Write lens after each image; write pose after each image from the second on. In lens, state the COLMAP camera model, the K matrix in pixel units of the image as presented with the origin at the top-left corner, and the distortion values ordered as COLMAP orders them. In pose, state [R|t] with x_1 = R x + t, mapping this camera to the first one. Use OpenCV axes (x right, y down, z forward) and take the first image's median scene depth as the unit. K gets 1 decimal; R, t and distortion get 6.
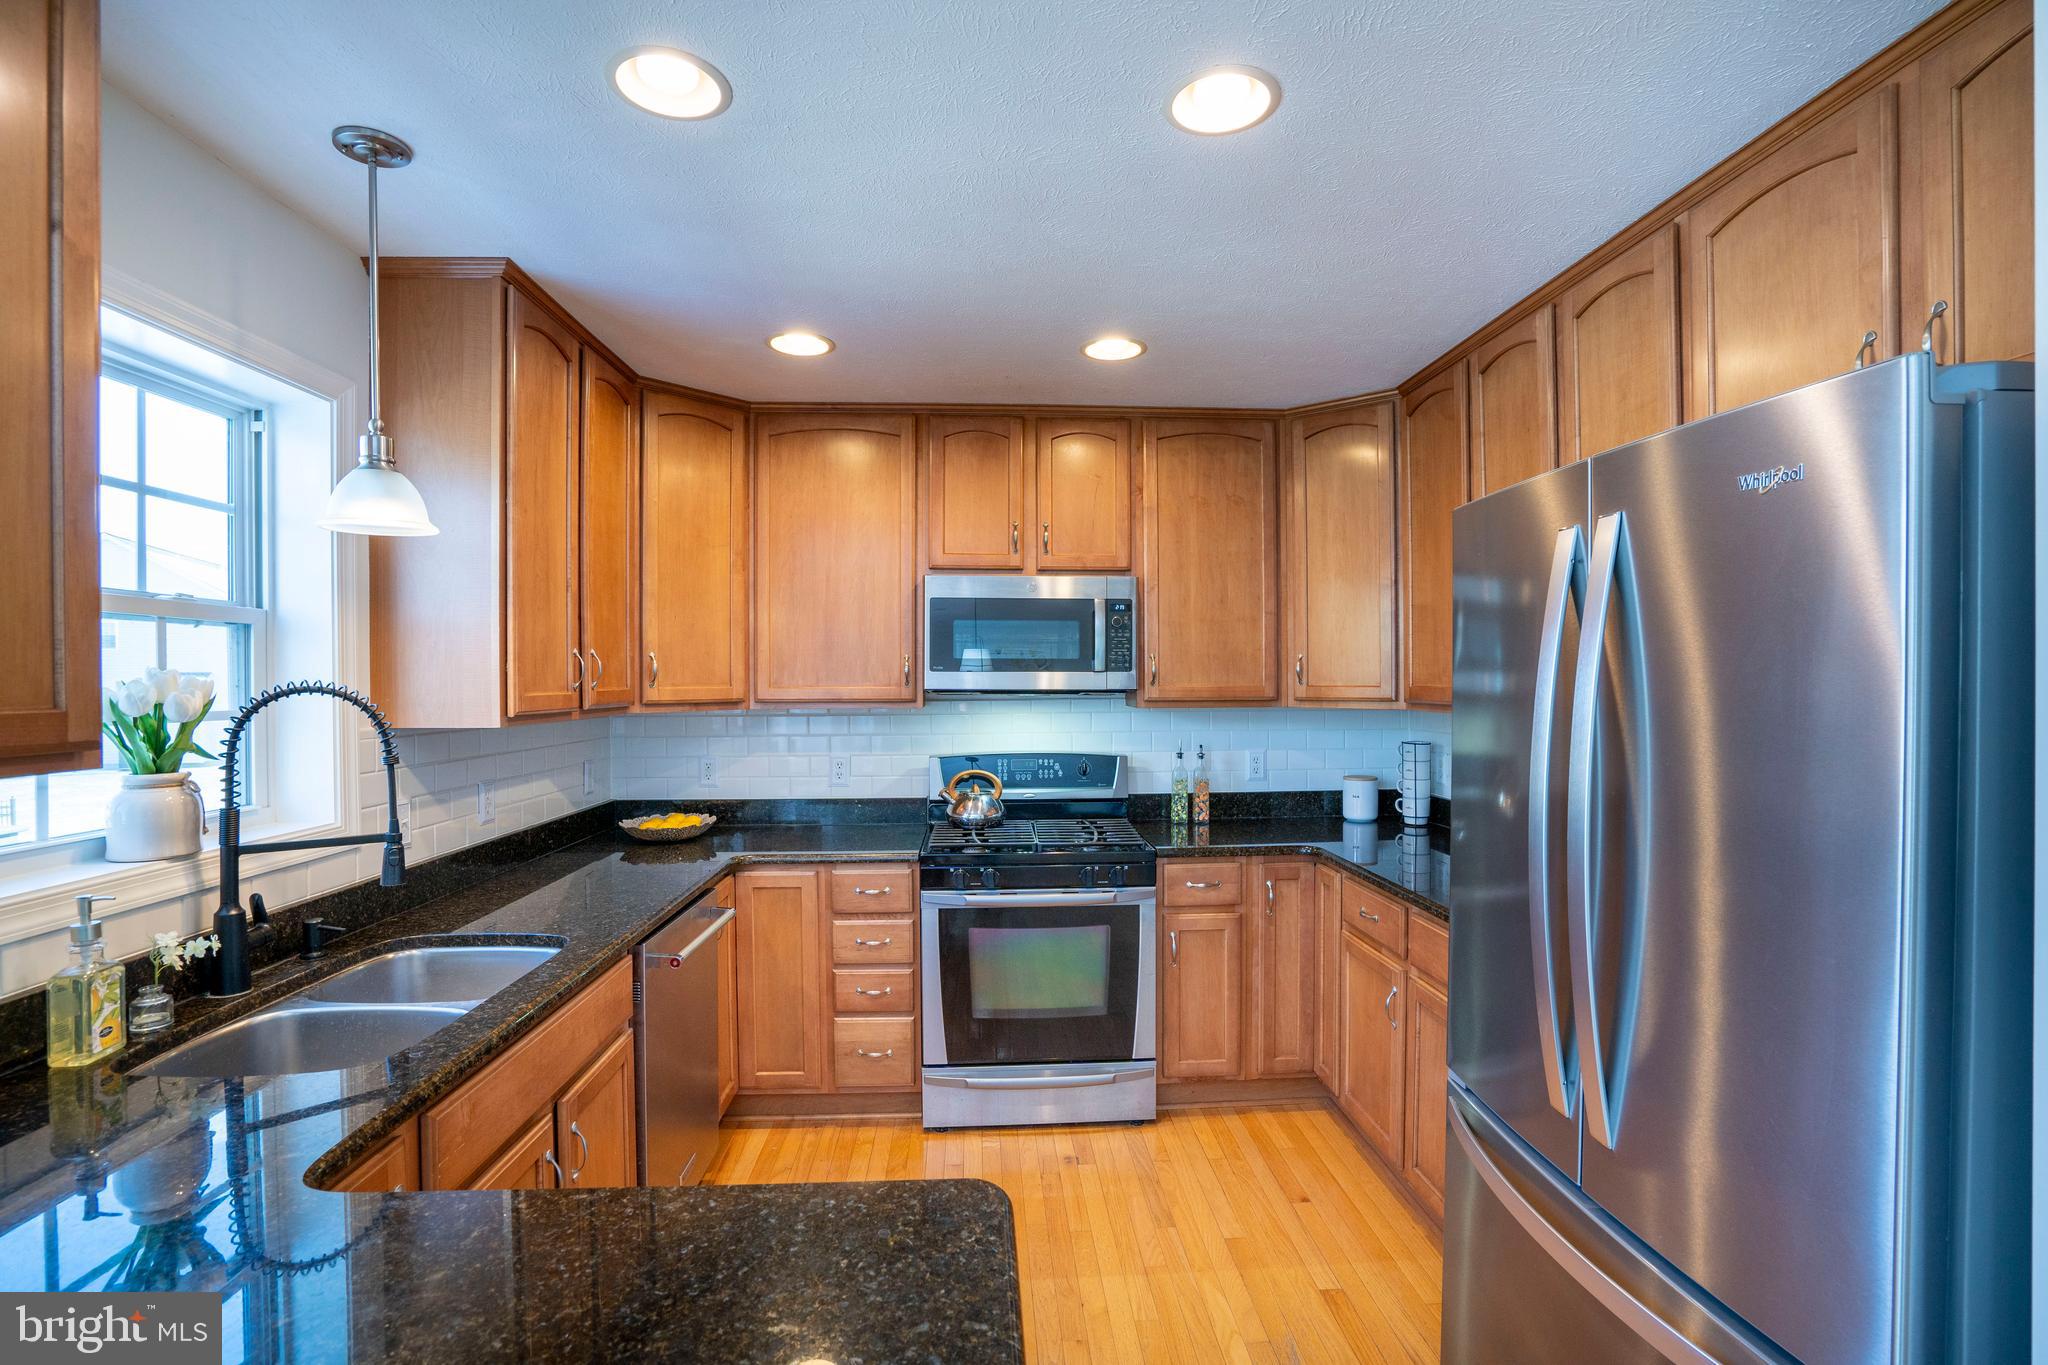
lens RADIAL K [[948.0, 0, 1031.8], [0, 948.0, 690.1], [0, 0, 1]] dist [-0.071004, 0.032115]
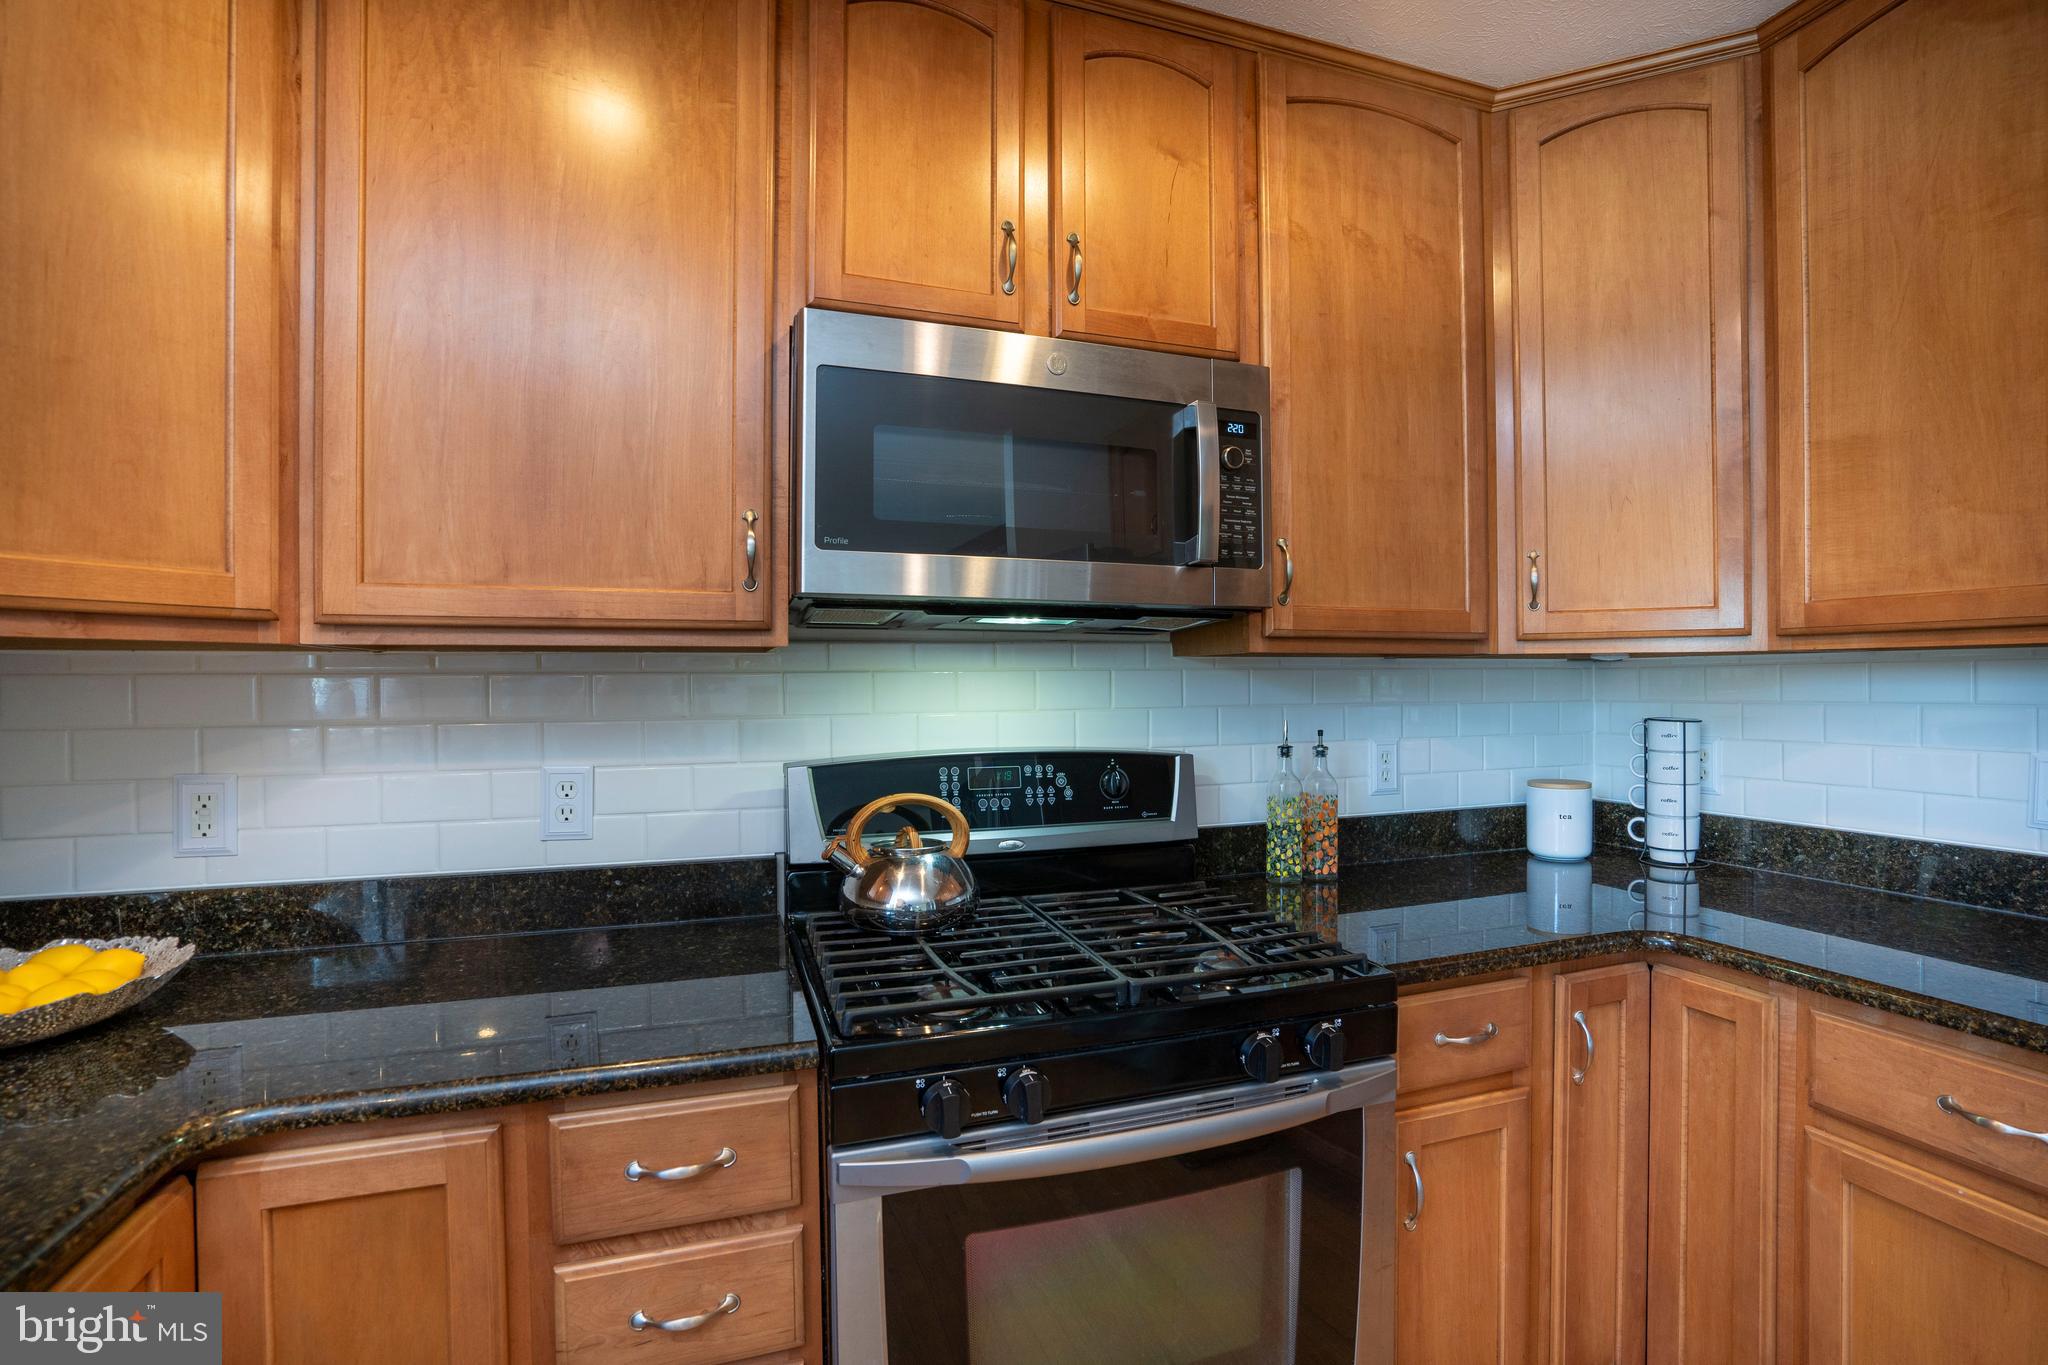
lens RADIAL K [[948.0, 0, 1031.8], [0, 948.0, 690.1], [0, 0, 1]] dist [-0.071004, 0.032115]
pose [[0.964104, -0.002992, 0.265507, -0.129764], [0.004760, 0.999971, -0.006015, 0.043672], [-0.265481, 0.007063, 0.964090, 0.619776]]
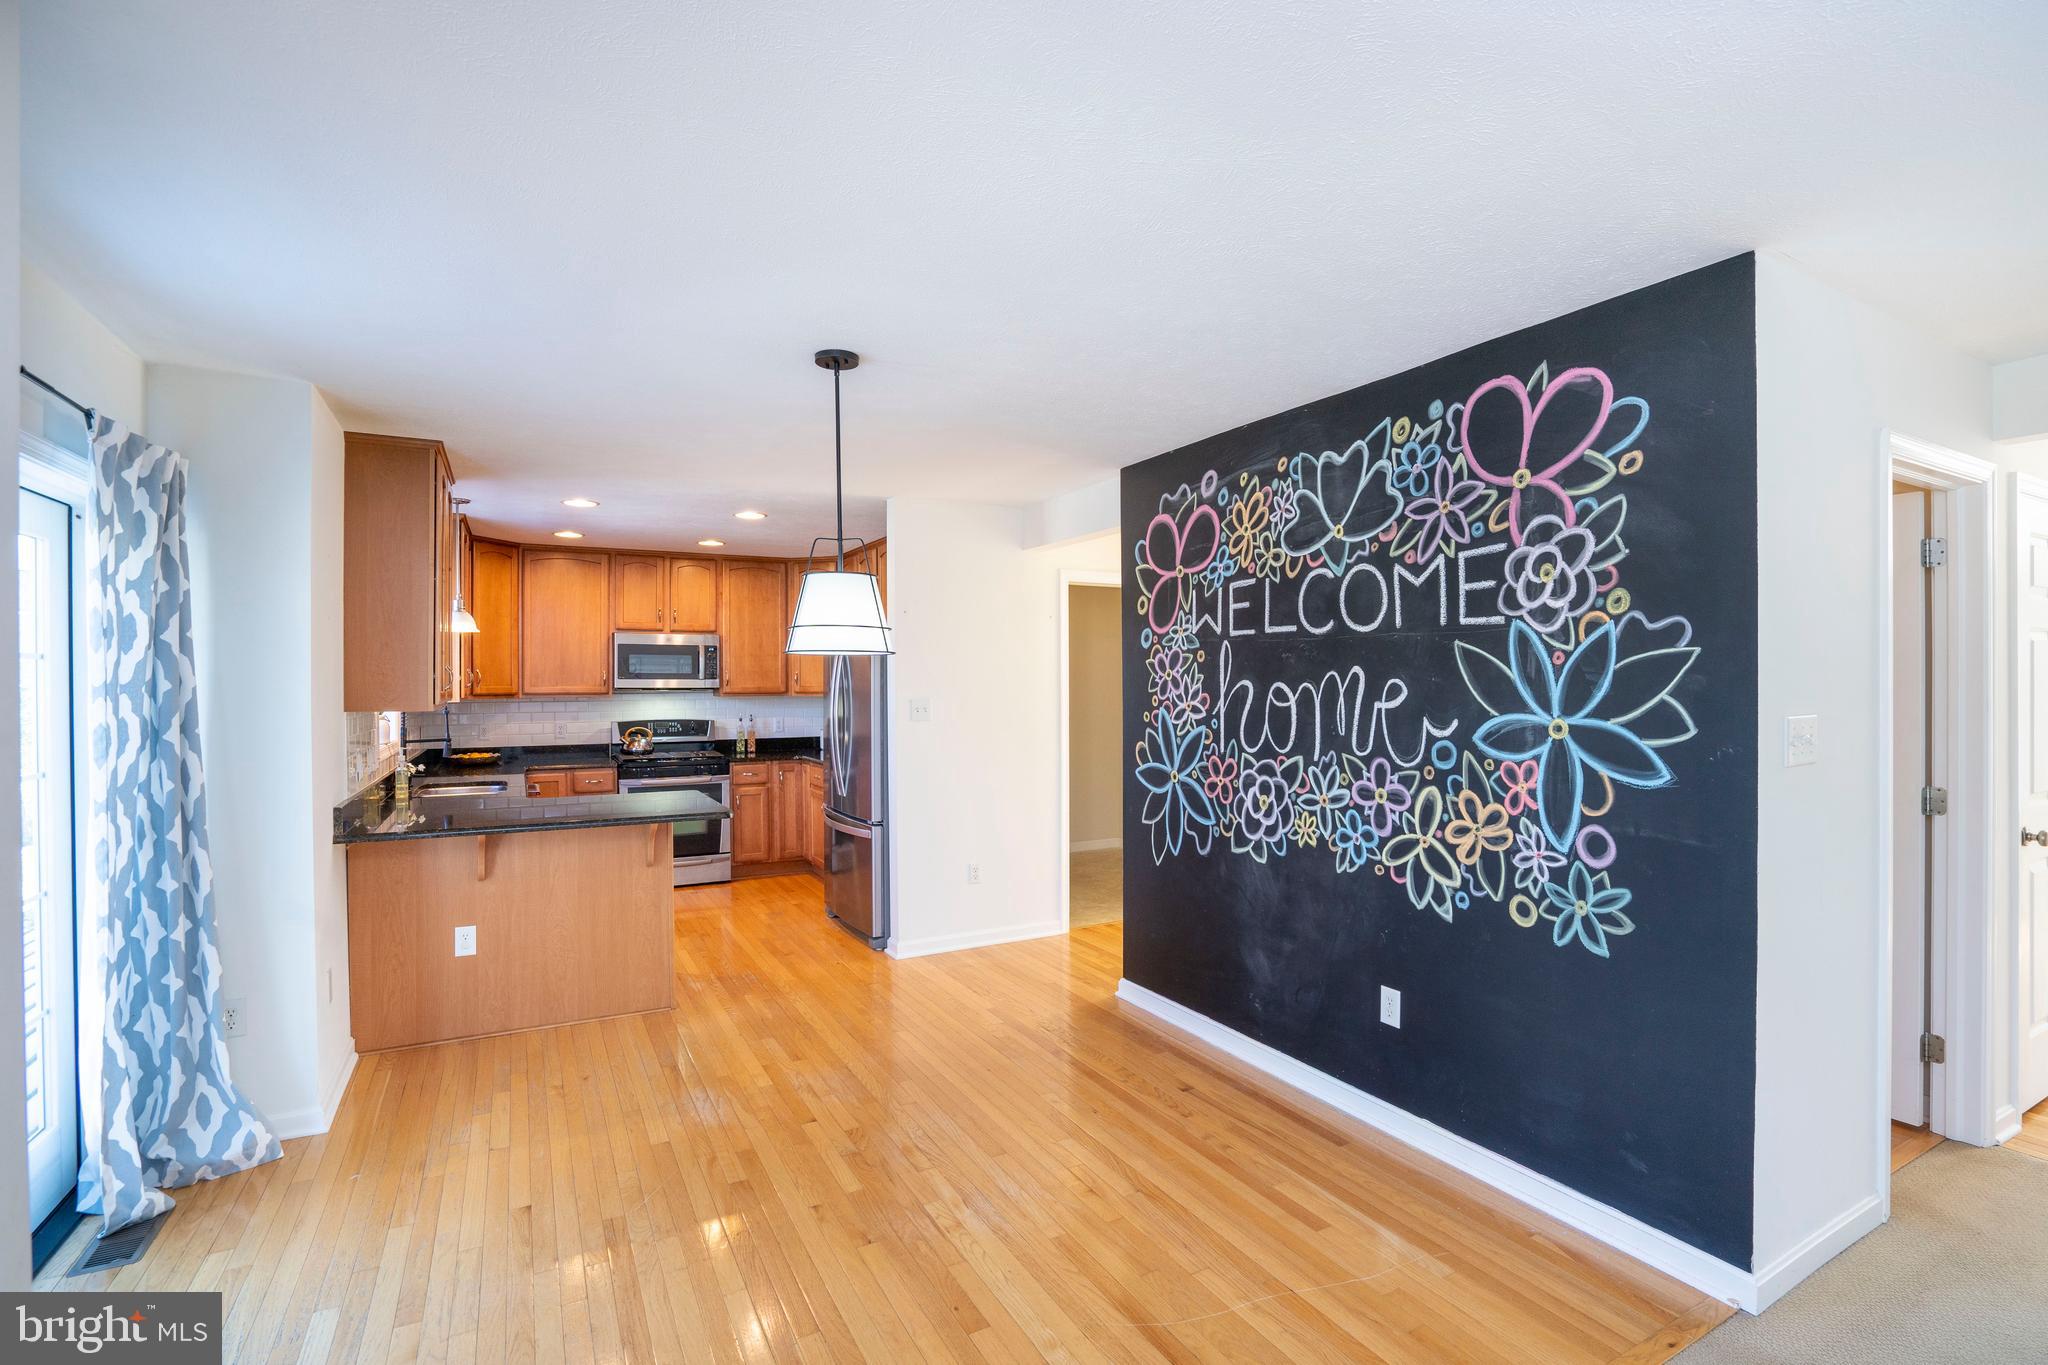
lens RADIAL K [[948.0, 0, 1031.8], [0, 948.0, 690.1], [0, 0, 1]] dist [-0.071004, 0.032115]
pose [[0.901722, -0.002663, 0.432308, -0.182196], [0.004247, 0.999987, -0.002697, 0.014310], [-0.432295, 0.004268, 0.901722, -1.294159]]
